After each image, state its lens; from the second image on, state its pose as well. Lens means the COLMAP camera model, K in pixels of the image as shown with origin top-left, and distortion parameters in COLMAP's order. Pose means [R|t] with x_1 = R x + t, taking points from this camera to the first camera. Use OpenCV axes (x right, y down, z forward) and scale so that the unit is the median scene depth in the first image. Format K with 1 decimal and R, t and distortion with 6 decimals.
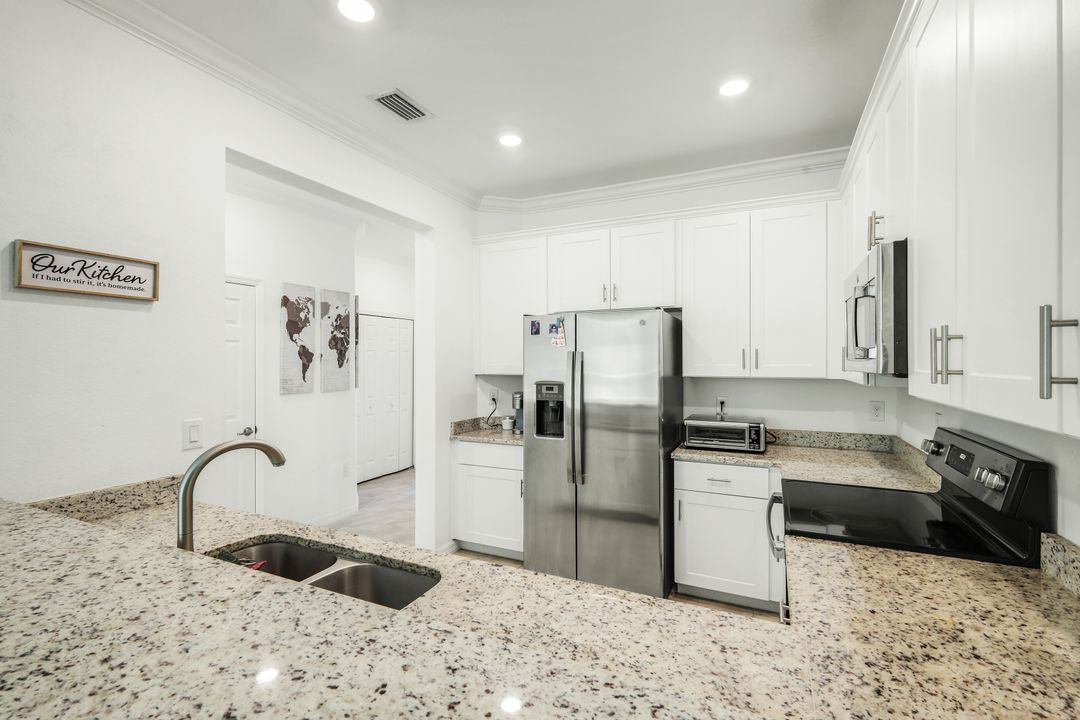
lens RADIAL K [[474.7, 0, 541.4], [0, 474.7, 357.4], [0, 0, 1]] dist [0.002245, -0.000032]
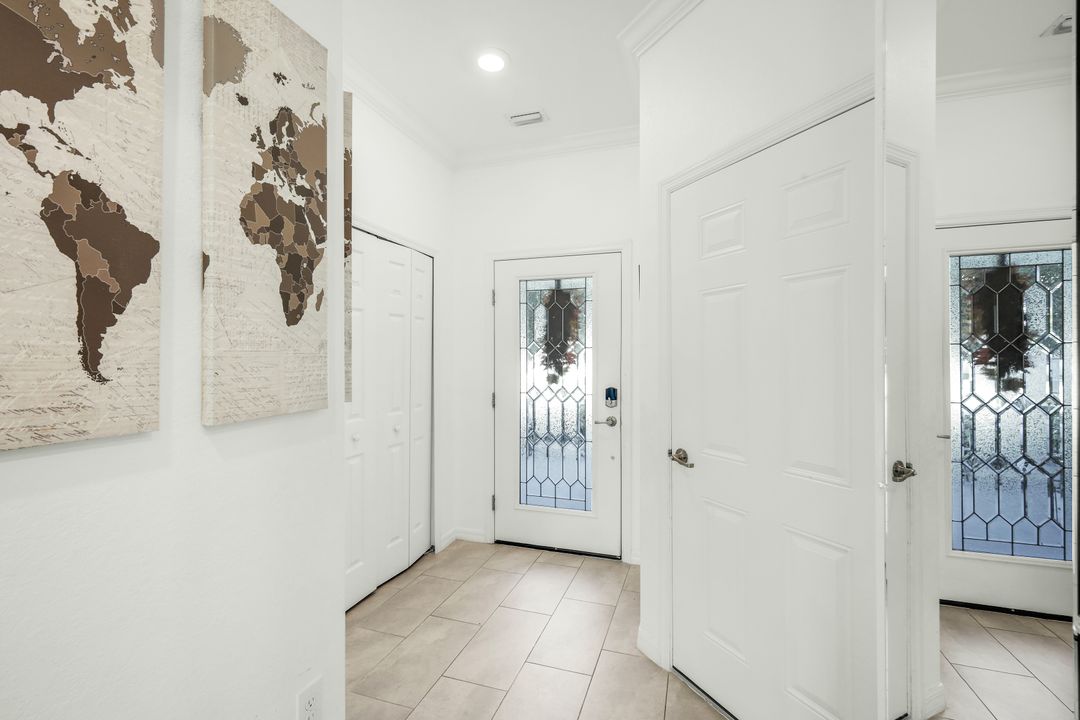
lens RADIAL K [[474.7, 0, 541.4], [0, 474.7, 357.4], [0, 0, 1]] dist [0.002245, -0.000032]
pose [[0.993608, 0.002095, 0.112865, -0.323052], [-0.002353, 0.999995, 0.002152, 0.038435], [-0.112860, -0.002404, 0.993608, 0.740913]]
